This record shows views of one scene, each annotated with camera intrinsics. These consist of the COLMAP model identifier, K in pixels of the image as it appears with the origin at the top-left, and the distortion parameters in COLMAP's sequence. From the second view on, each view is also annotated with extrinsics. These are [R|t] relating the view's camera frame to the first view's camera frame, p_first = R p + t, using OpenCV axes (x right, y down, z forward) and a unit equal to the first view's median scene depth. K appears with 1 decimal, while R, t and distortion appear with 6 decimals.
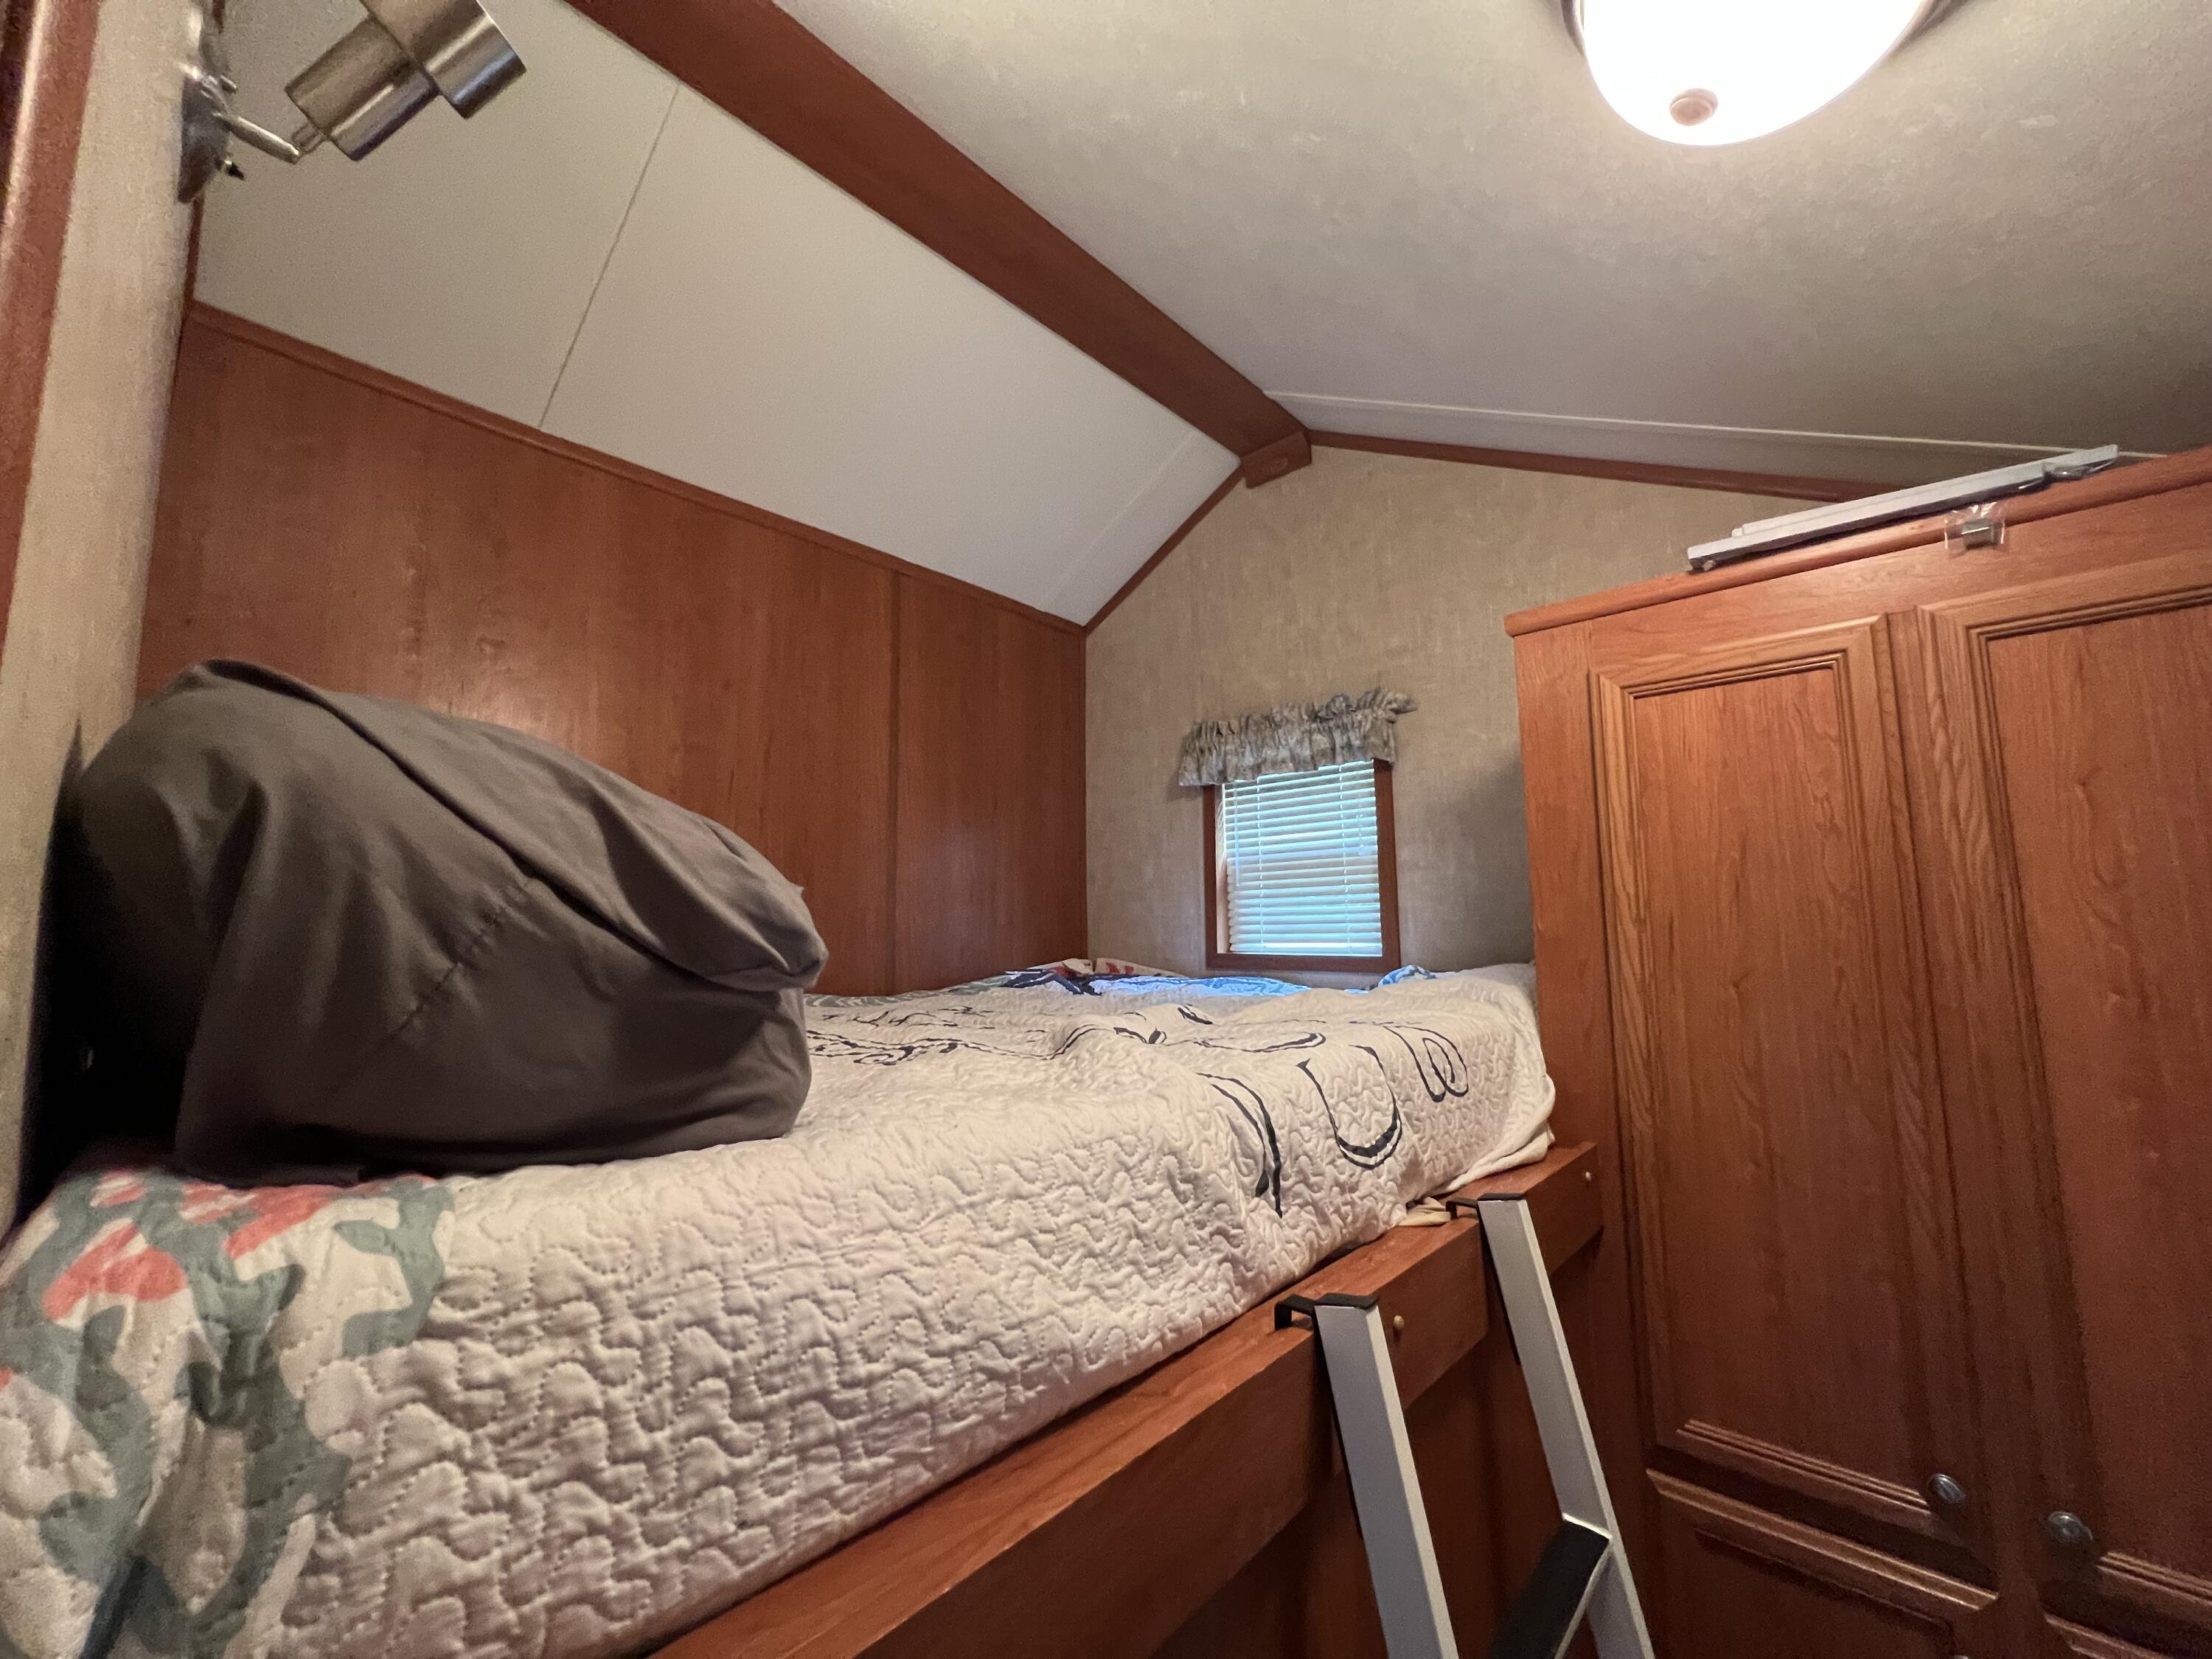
lens RADIAL K [[888.5, 0, 1099.1], [0, 888.5, 828.6], [0, 0, 1]] dist [-0.004753, 0.001121]
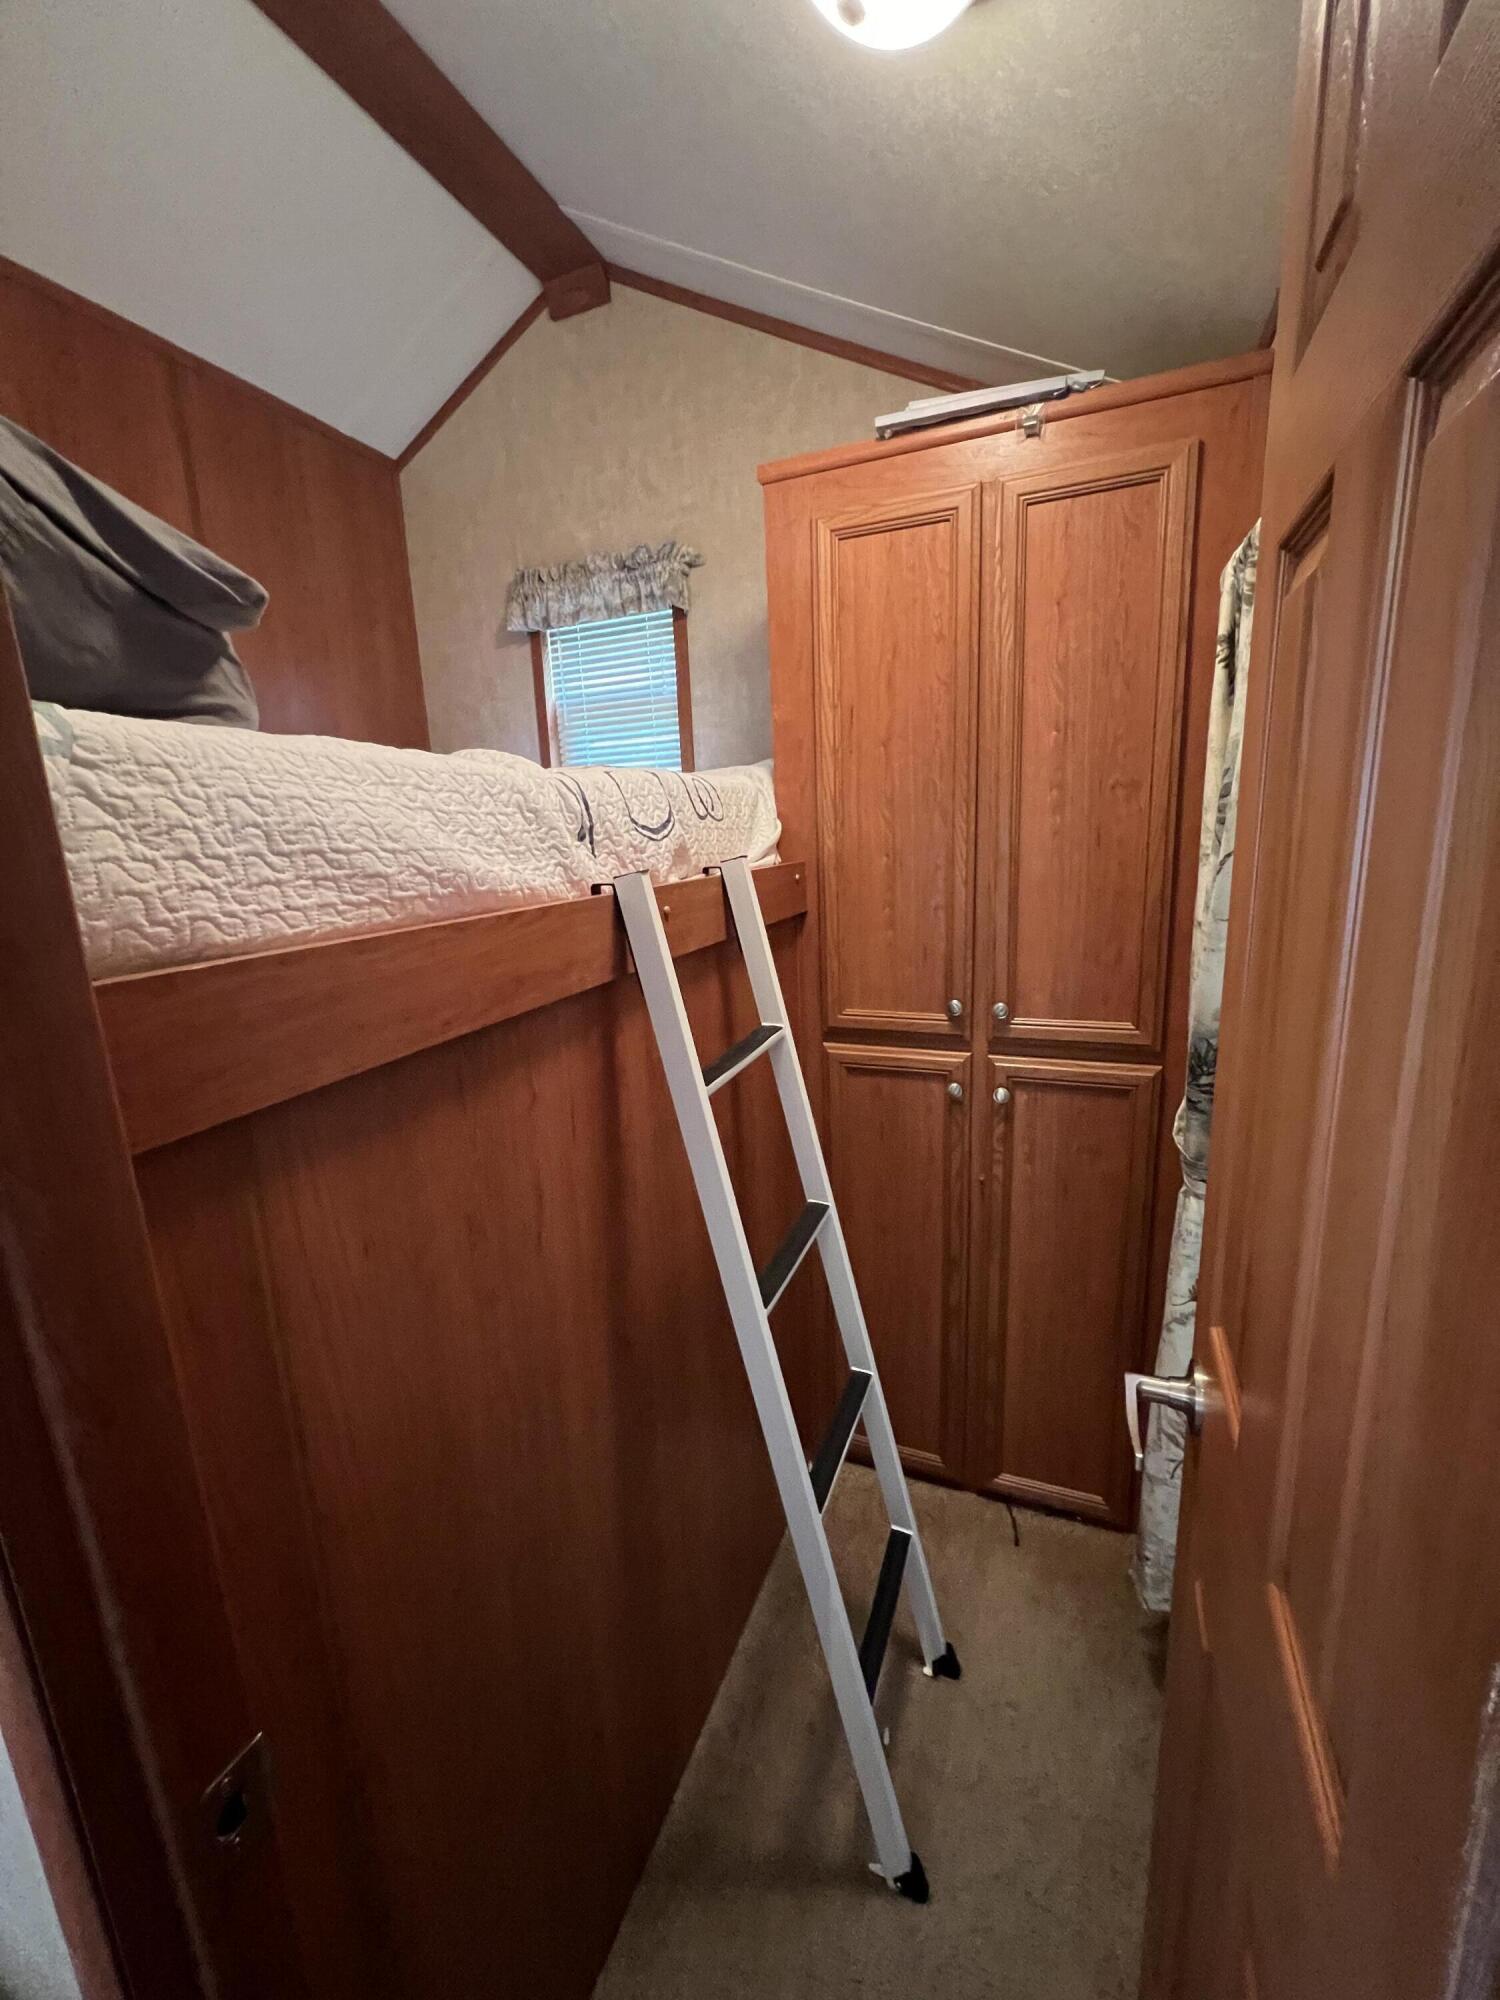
lens RADIAL K [[803.4, 0, 754.8], [0, 803.4, 1001.0], [0, 0, 1]] dist [-0.004753, 0.001121]
pose [[0.933073, -0.105471, 0.343876, -0.039087], [-0.008089, 0.949647, 0.313218, 0.184400], [-0.359596, -0.295037, 0.885237, -0.355979]]
